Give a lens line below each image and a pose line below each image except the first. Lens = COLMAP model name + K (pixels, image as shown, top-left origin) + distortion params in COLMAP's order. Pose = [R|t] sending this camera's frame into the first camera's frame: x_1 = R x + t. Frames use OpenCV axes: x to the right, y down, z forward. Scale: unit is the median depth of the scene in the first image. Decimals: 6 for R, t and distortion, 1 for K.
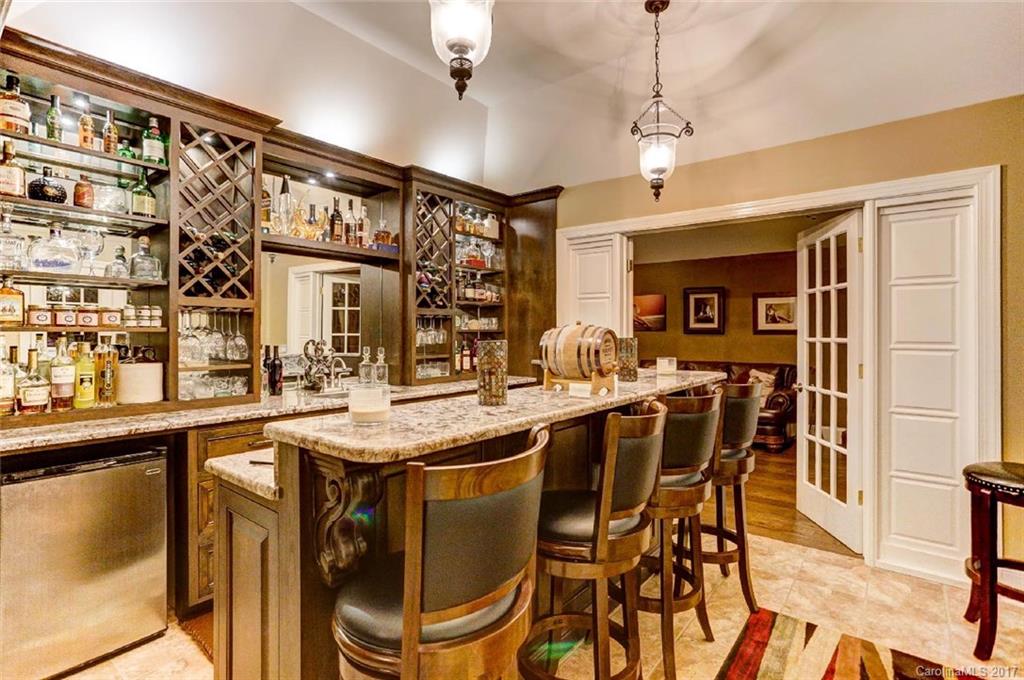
lens RADIAL K [[503.4, 0, 511.0], [0, 503.4, 335.6], [0, 0, 1]] dist [-0.000923, -0.000024]
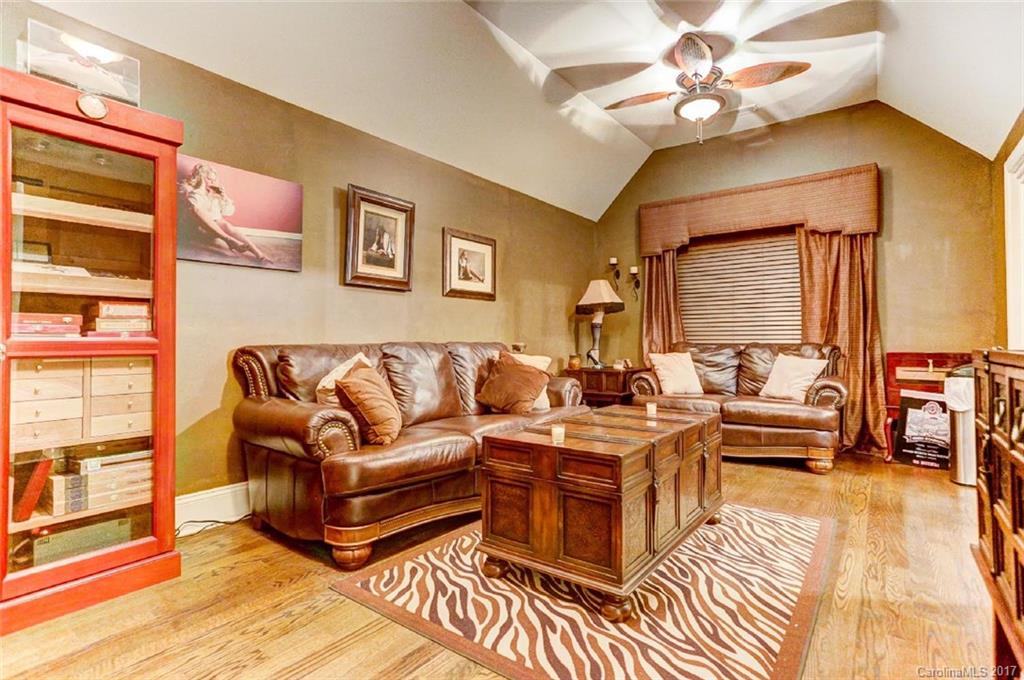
lens RADIAL K [[503.4, 0, 511.4], [0, 503.4, 337.1], [0, 0, 1]] dist [-0.000923, -0.000024]
pose [[-0.028654, 0.002964, 0.999585, -0.119681], [0.000725, 0.999995, -0.002944, 0.047626], [-0.999589, 0.000641, -0.028656, 0.907477]]
